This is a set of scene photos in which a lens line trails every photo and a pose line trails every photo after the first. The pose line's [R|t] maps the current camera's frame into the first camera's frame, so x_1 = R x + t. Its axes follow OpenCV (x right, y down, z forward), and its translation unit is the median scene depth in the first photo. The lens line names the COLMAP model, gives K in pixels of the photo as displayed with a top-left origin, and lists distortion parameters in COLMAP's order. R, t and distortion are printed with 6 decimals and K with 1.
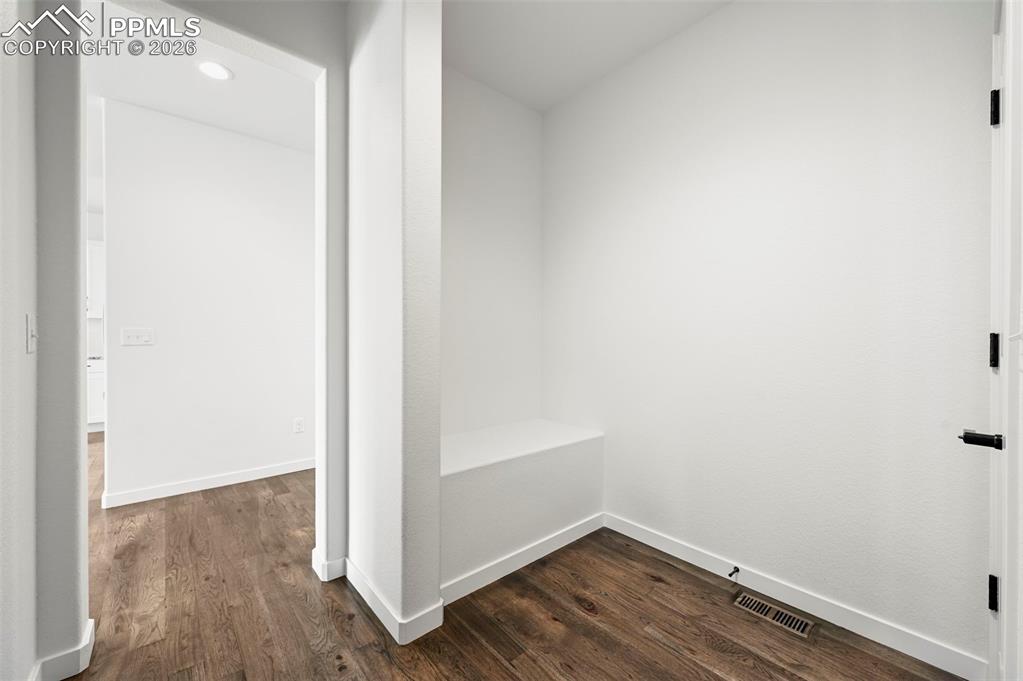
lens RADIAL K [[402.5, 0, 511.2], [0, 402.5, 340.1], [0, 0, 1]] dist [-0.000774, -0.000057]
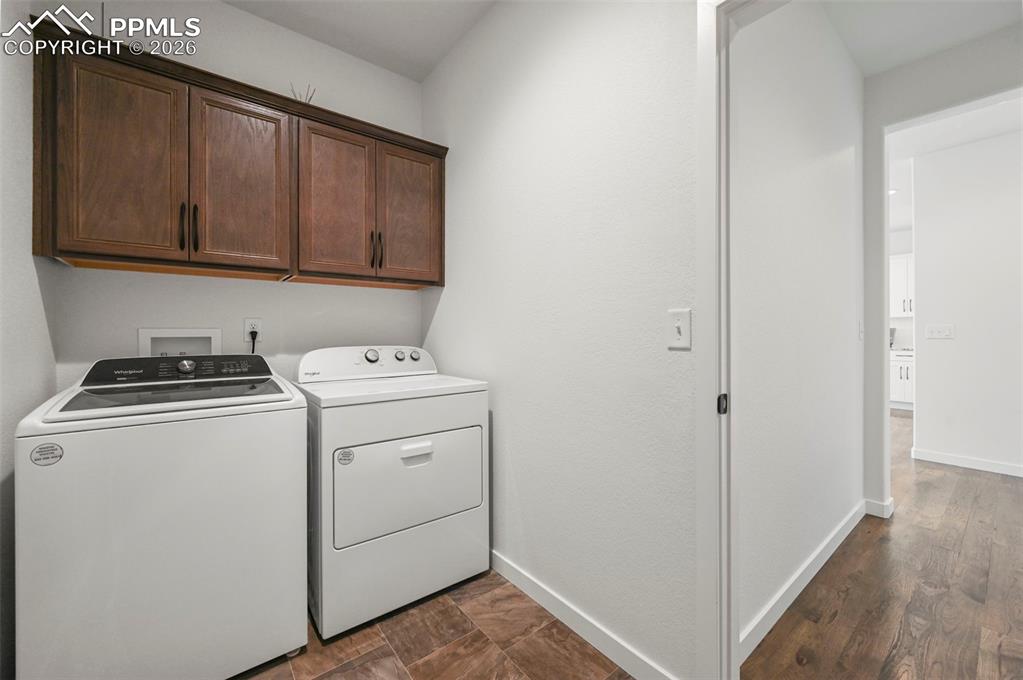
lens RADIAL K [[402.5, 0, 511.3], [0, 402.5, 336.3], [0, 0, 1]] dist [-0.000774, -0.000057]
pose [[-0.041026, 0.005811, -0.999141, 0.543938], [-0.005888, 0.999964, 0.006058, 0.008135], [0.999141, 0.006132, -0.040991, -0.412722]]
